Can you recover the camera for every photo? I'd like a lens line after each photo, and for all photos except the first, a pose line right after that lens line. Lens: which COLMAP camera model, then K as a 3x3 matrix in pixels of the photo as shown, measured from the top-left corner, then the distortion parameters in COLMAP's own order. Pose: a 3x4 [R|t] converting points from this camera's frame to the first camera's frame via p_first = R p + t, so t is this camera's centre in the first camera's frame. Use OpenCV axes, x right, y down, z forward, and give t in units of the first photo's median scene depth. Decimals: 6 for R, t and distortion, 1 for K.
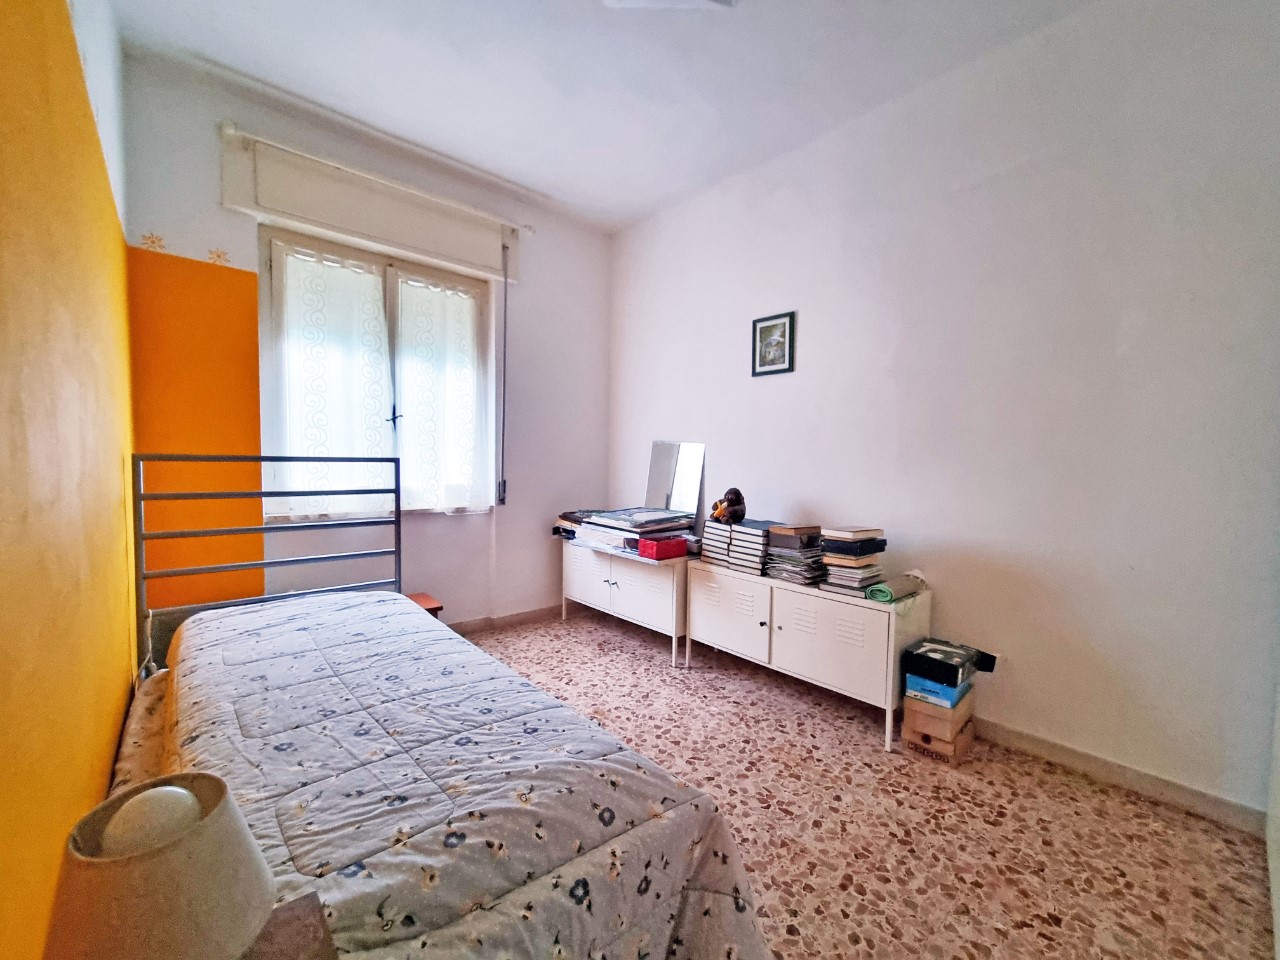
lens RADIAL K [[523.2, 0, 648.7], [0, 523.2, 486.4], [0, 0, 1]] dist [0.001248, 0.000234]
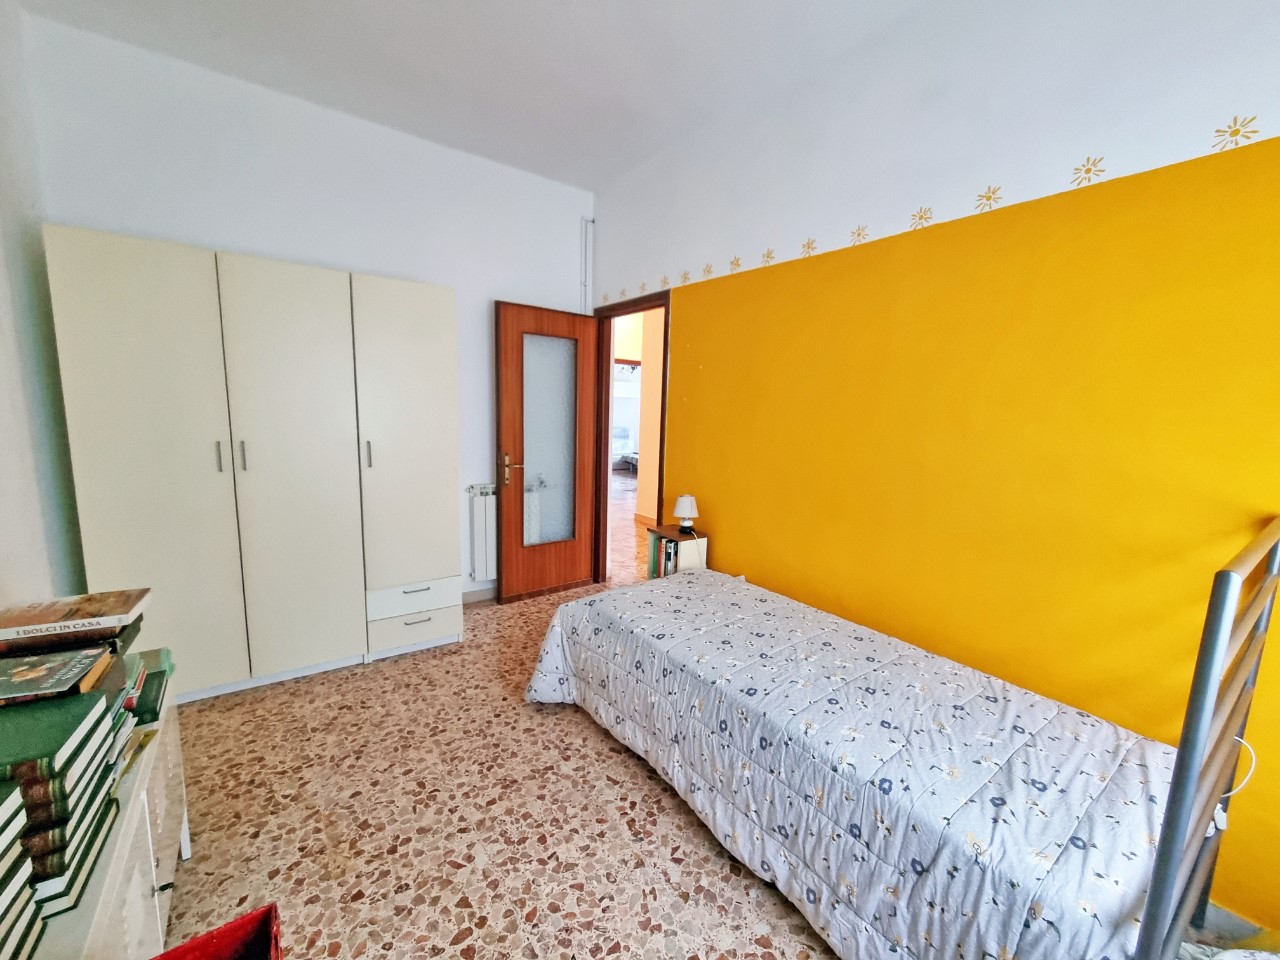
lens RADIAL K [[523.2, 0, 648.7], [0, 523.2, 486.4], [0, 0, 1]] dist [0.001248, 0.000234]
pose [[-0.993717, -0.066350, 0.090137, -0.240389], [-0.047702, 0.979604, 0.195195, -0.195607], [-0.101250, 0.189669, -0.976614, 1.782544]]
